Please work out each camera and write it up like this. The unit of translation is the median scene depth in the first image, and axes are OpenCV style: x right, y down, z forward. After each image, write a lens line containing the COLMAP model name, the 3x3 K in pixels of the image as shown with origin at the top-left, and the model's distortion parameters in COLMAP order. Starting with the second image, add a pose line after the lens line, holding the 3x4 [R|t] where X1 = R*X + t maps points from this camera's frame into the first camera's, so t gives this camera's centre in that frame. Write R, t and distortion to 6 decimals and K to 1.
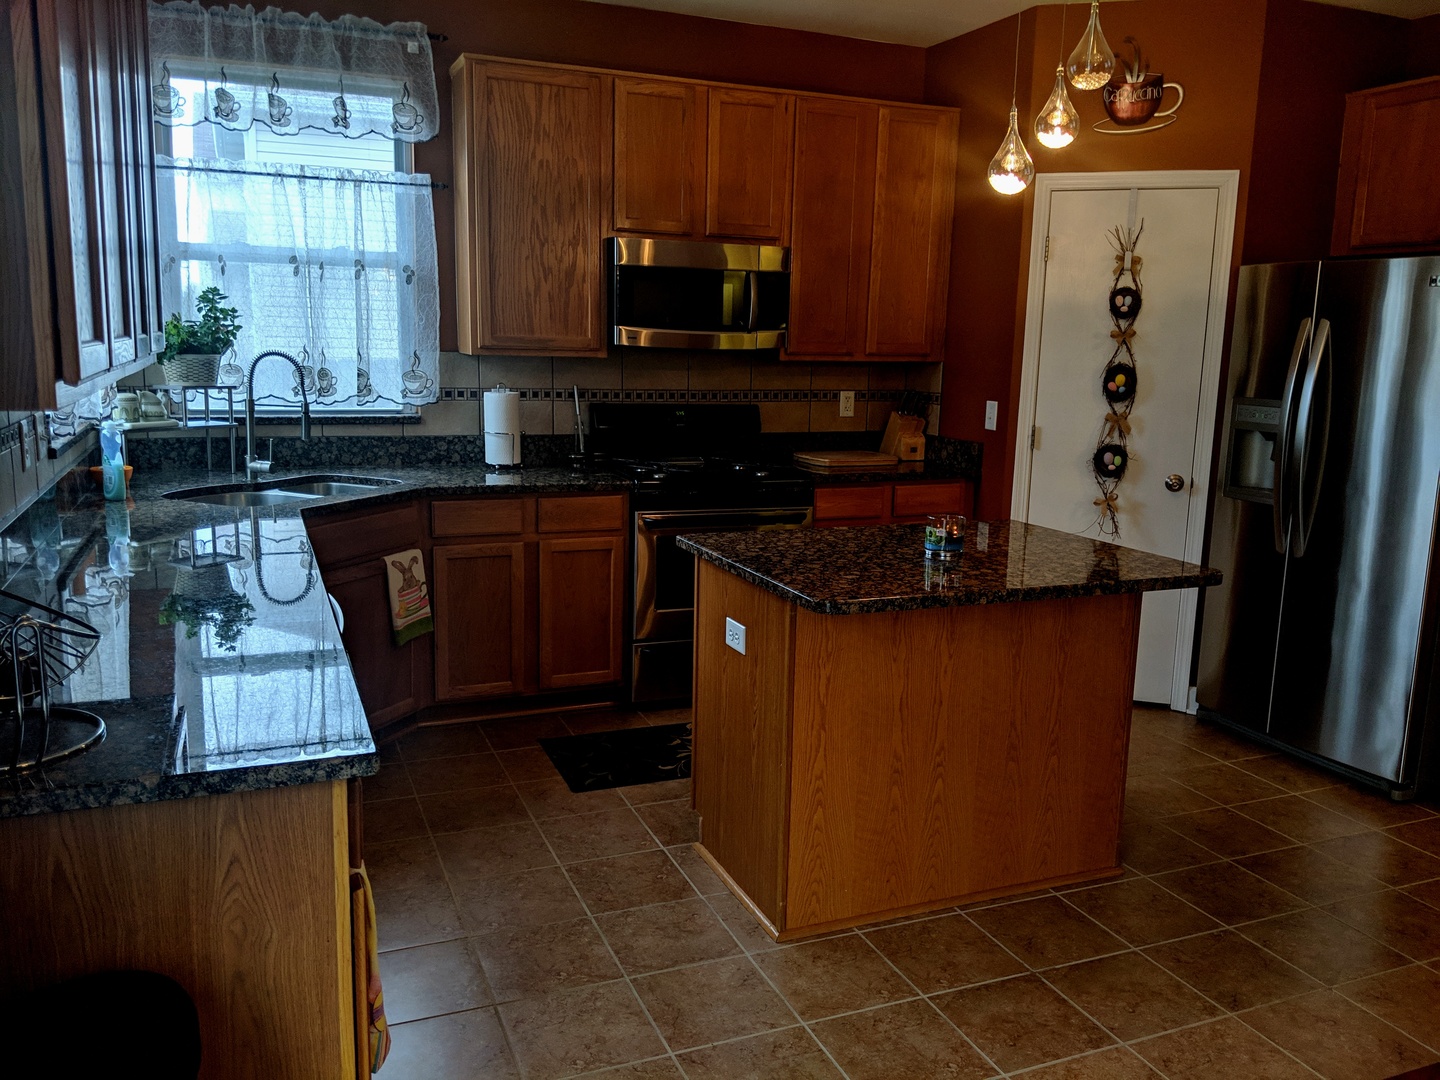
lens RADIAL K [[1165.5, 0, 729.0], [0, 1165.5, 545.4], [0, 0, 1]] dist [0.066404, -0.147645]
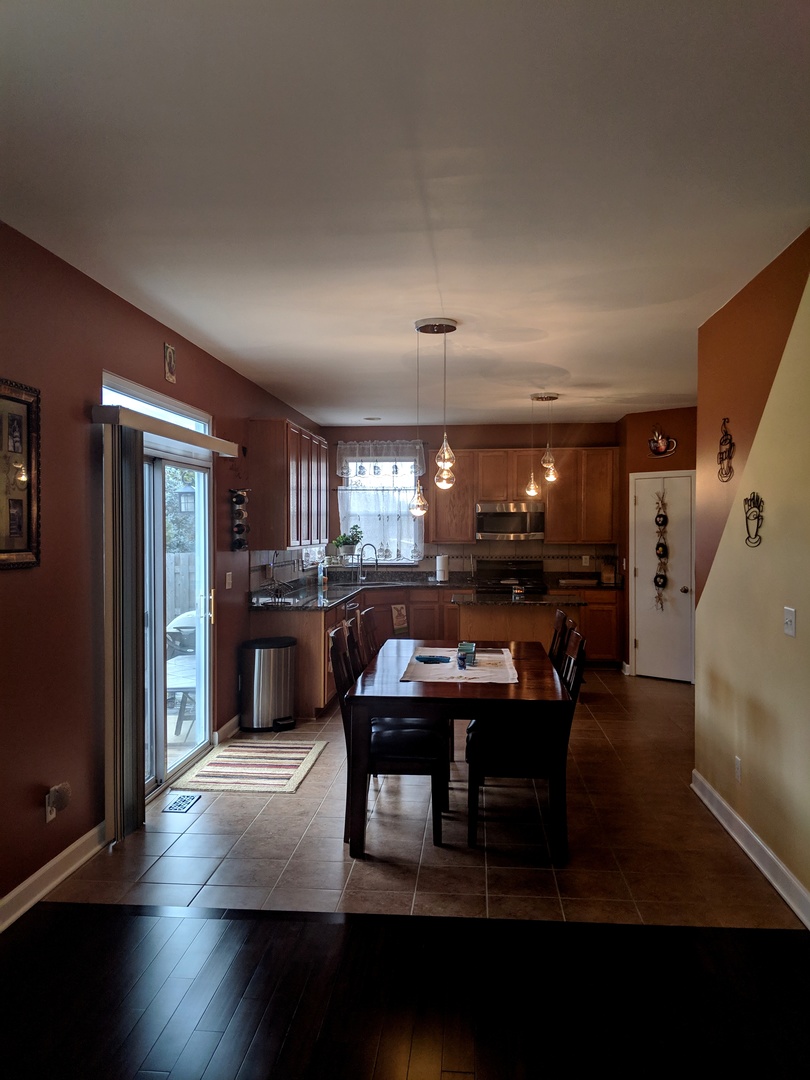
lens RADIAL K [[874.1, 0, 398.1], [0, 874.1, 538.5], [0, 0, 1]] dist [0.066404, -0.147645]
pose [[0.886616, -0.019823, -0.462082, 0.736522], [-0.059194, 0.986001, -0.155878, 0.176973], [0.458703, 0.165556, 0.873031, -0.991032]]
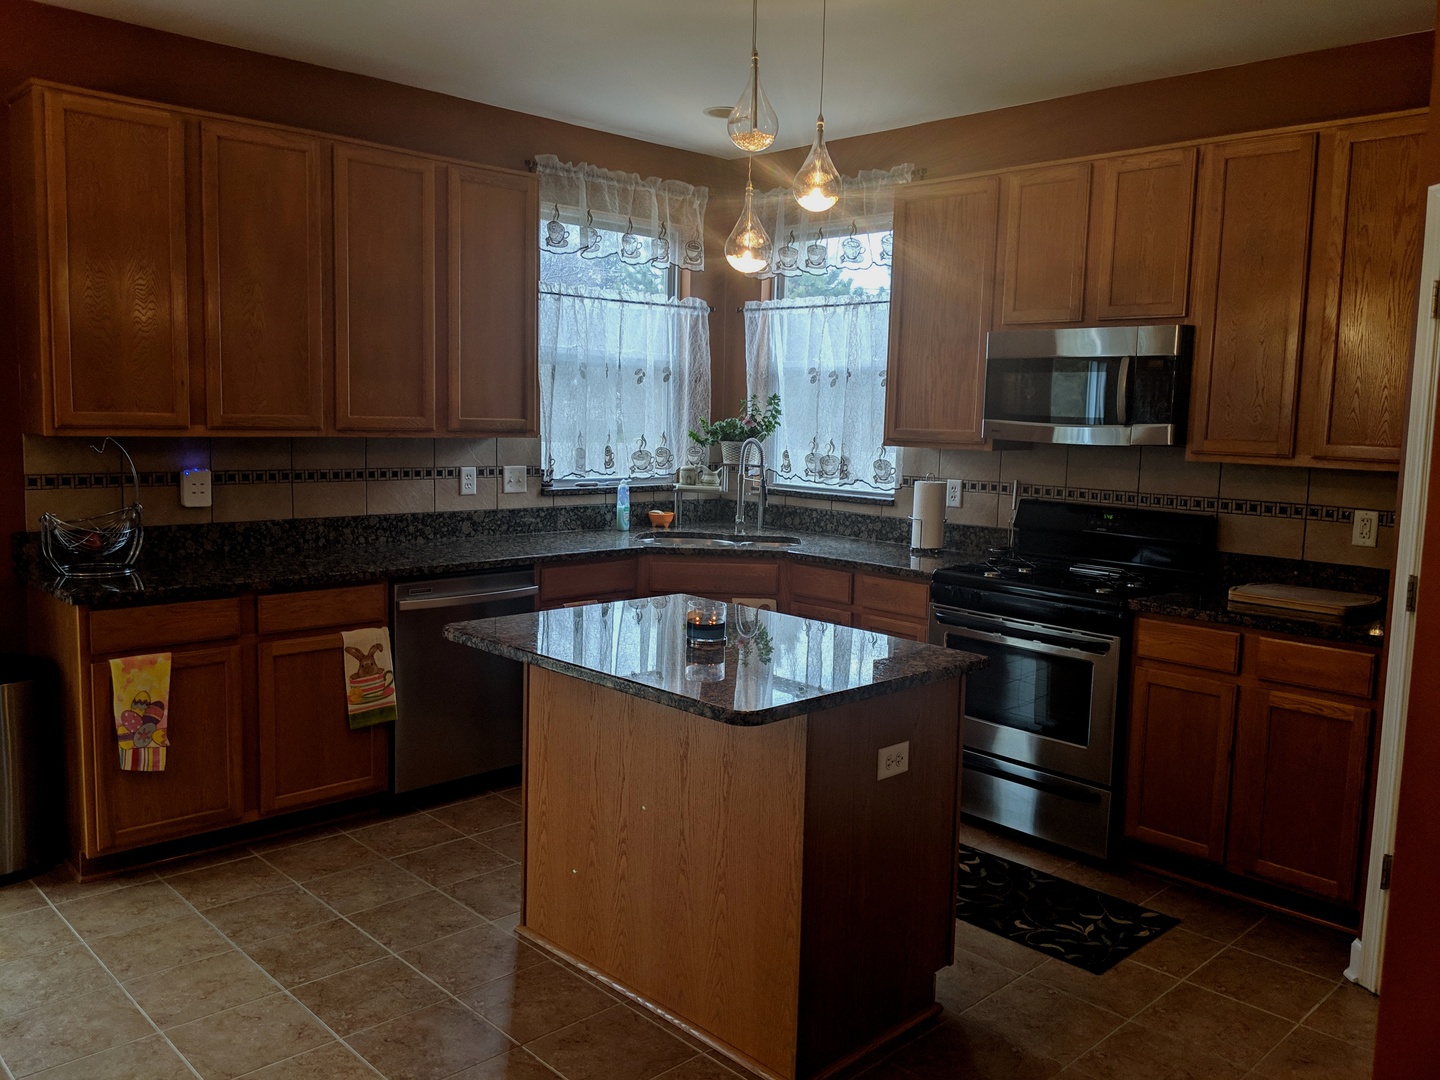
lens RADIAL K [[1165.5, 0, 724.1], [0, 1165.5, 542.8], [0, 0, 1]] dist [0.066404, -0.147645]
pose [[0.357377, 0.092323, -0.929386, 0.761420], [-0.181666, 0.982968, 0.027790, -0.073357], [0.916122, 0.158906, 0.368062, 0.453679]]
